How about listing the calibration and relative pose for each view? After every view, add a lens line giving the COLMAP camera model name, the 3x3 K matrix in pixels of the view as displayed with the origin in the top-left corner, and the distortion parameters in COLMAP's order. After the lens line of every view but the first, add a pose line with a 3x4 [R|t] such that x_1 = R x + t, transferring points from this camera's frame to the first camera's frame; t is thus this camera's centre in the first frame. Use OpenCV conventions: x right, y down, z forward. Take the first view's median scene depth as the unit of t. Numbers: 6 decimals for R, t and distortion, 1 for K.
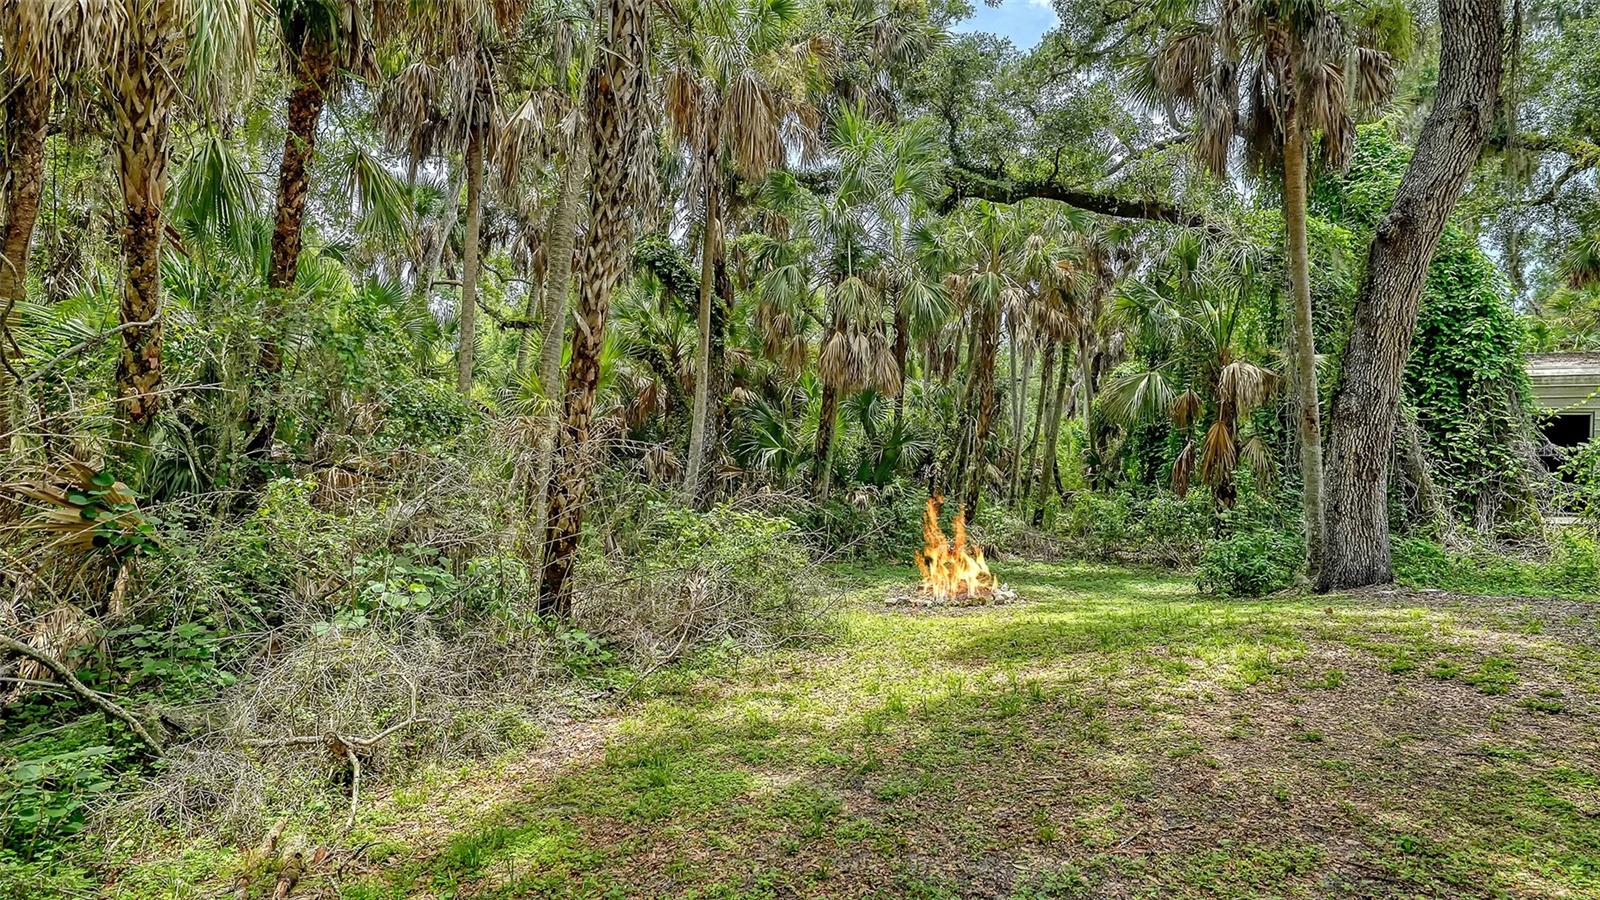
lens RADIAL K [[901.2, 0, 796.2], [0, 901.2, 439.8], [0, 0, 1]] dist [0.000624, 0.000524]
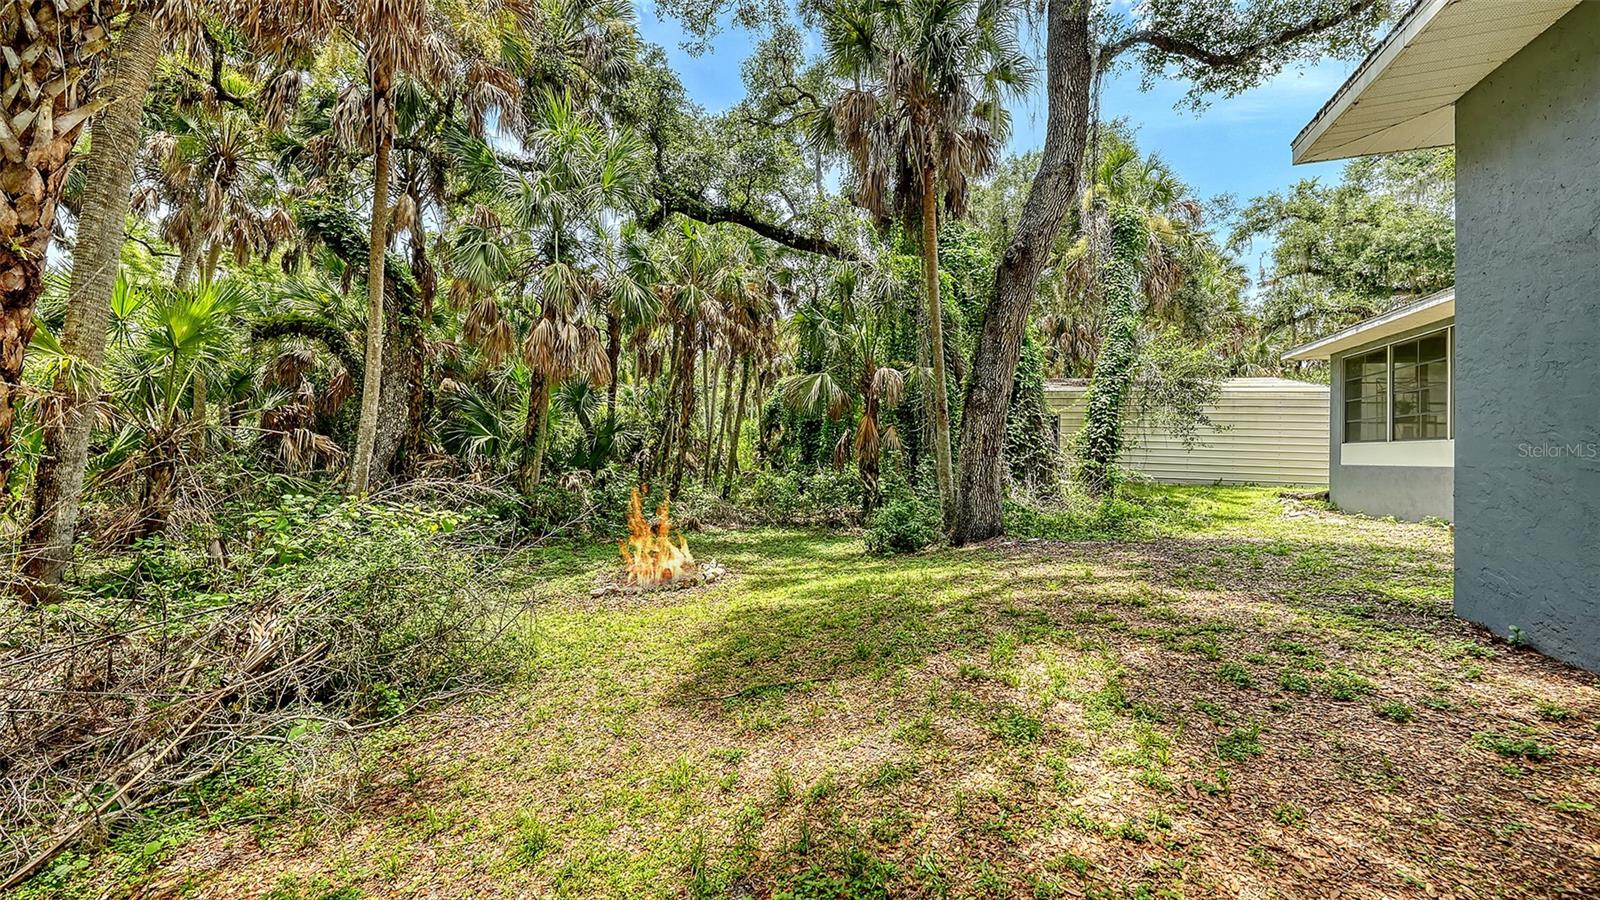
lens RADIAL K [[557.5, 0, 800.3], [0, 557.5, 445.4], [0, 0, 1]] dist [-0.000815, -0.000130]
pose [[0.909776, -0.005290, 0.415066, 0.042475], [0.002405, 0.999969, 0.007472, 0.016946], [-0.415093, -0.005799, 0.909761, 0.286309]]
